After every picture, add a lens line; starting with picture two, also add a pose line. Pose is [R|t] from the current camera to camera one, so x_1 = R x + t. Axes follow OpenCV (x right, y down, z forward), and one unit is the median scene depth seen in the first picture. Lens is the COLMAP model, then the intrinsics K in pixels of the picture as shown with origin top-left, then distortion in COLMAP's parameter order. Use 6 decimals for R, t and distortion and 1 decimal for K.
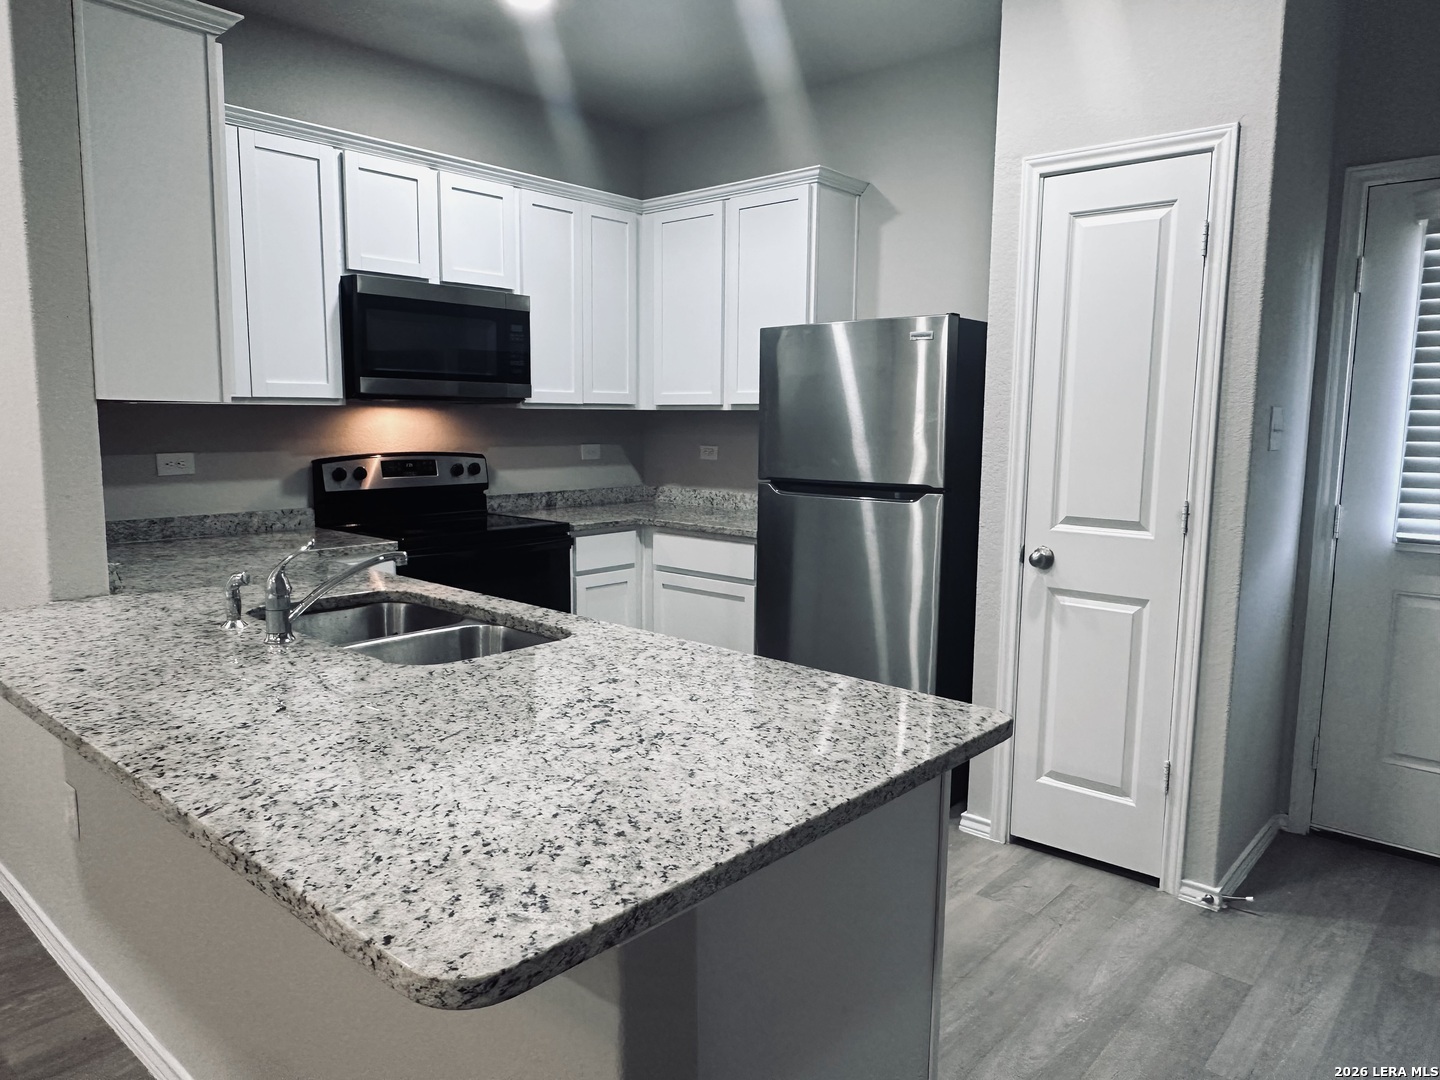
lens RADIAL K [[980.8, 0, 721.2], [0, 980.8, 539.2], [0, 0, 1]] dist [-0.002406, -0.002524]
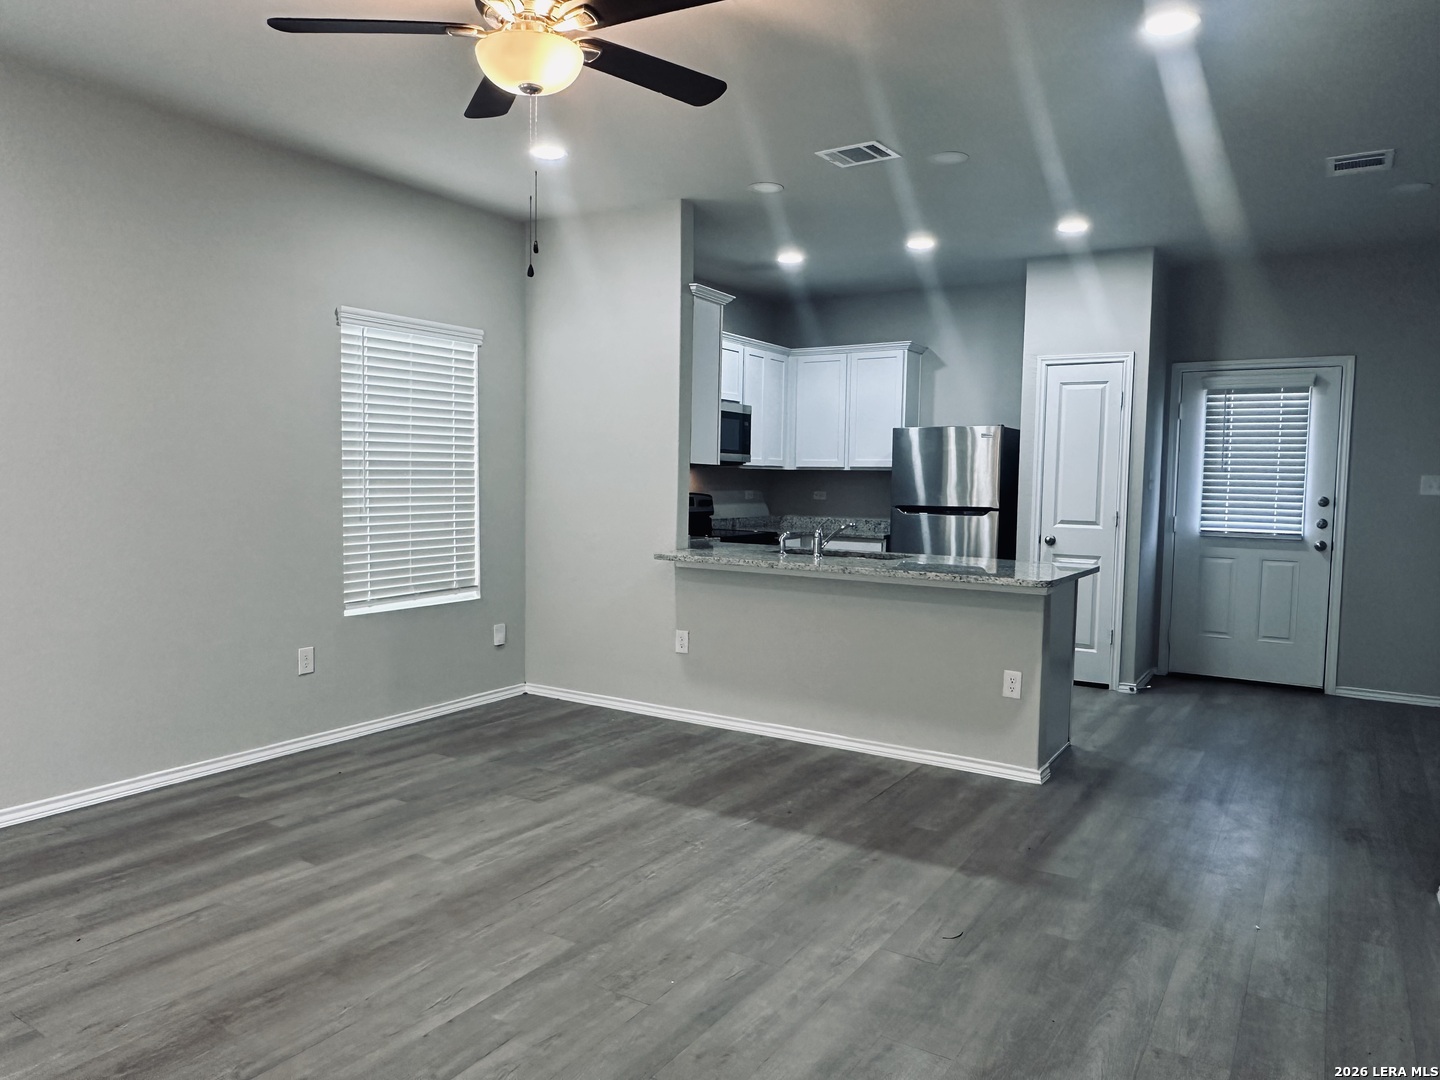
lens RADIAL K [[980.8, 0, 721.6], [0, 980.8, 538.6], [0, 0, 1]] dist [-0.002406, -0.002524]
pose [[0.986672, -0.002865, 0.162694, -0.690465], [0.013031, 0.998025, -0.061458, 0.131369], [-0.162197, 0.062759, 0.984761, -0.939258]]
